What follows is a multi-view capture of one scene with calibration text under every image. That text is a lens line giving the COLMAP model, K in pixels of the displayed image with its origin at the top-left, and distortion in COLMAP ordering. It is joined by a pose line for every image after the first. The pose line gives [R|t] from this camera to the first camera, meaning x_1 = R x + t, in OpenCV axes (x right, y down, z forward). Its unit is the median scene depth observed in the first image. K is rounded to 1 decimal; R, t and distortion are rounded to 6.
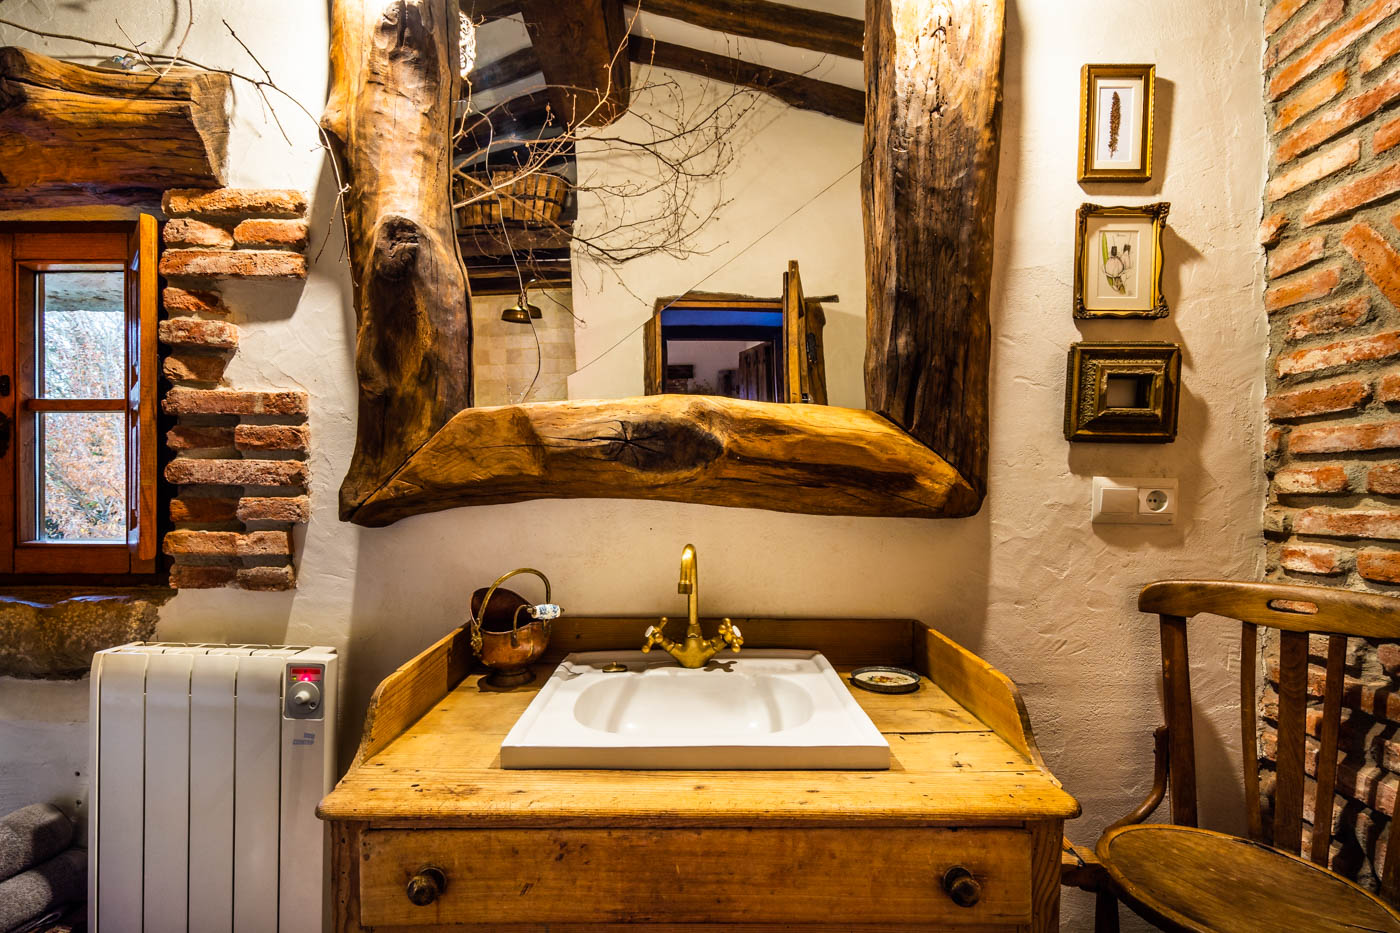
lens RADIAL K [[634.2, 0, 694.4], [0, 634.2, 496.0], [0, 0, 1]] dist [-0.000972, -0.000317]
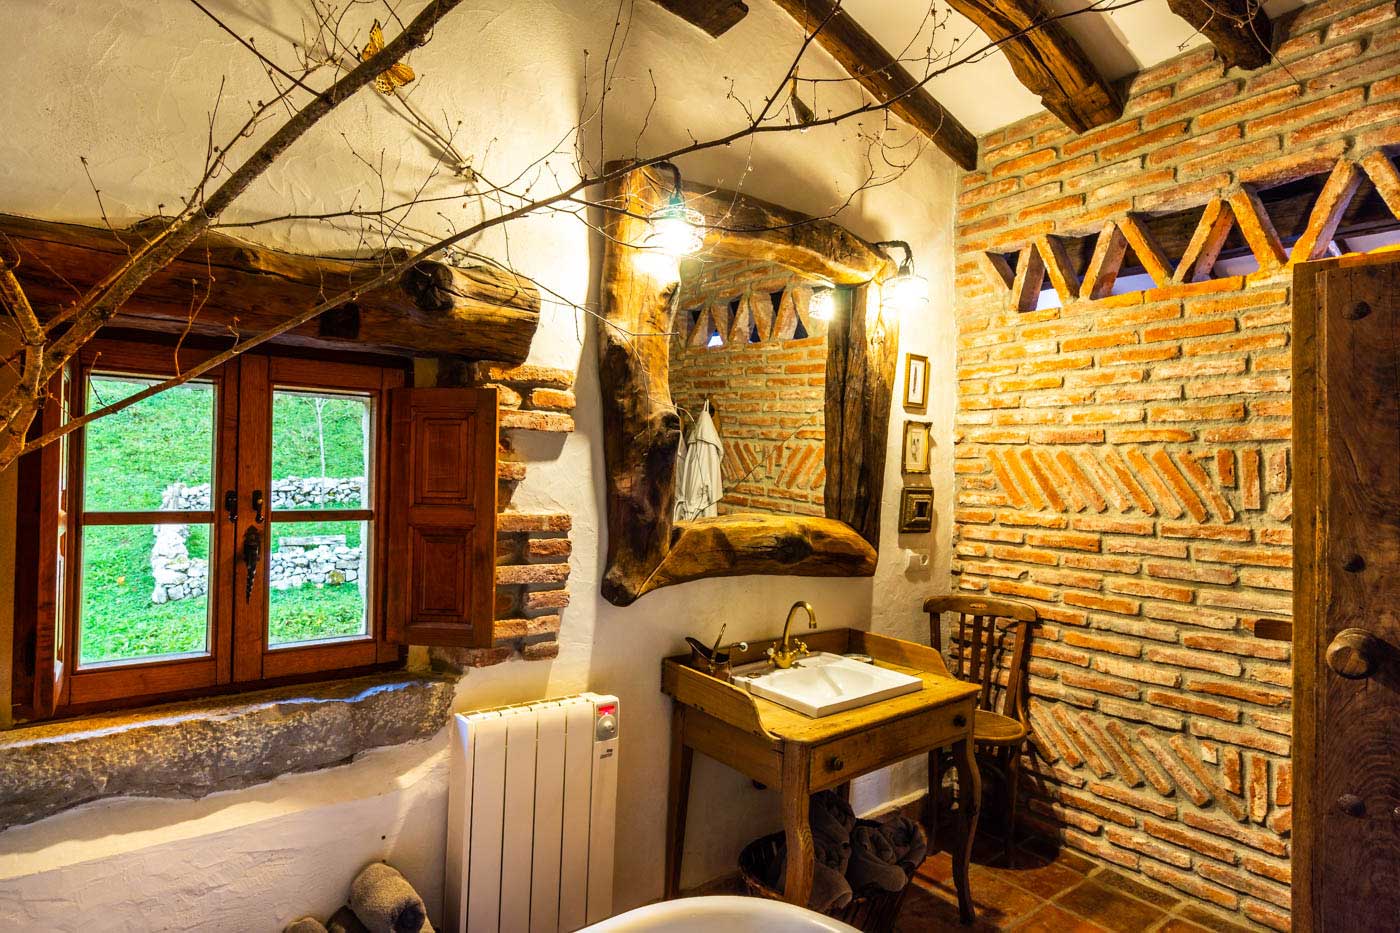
lens RADIAL K [[761.8, 0, 697.3], [0, 761.8, 468.3], [0, 0, 1]] dist [0.004571, 0.008780]
pose [[0.770749, 0.022860, 0.636728, -1.530849], [-0.017145, 0.999738, -0.015139, -0.253140], [-0.636908, 0.000752, 0.770940, -0.500056]]
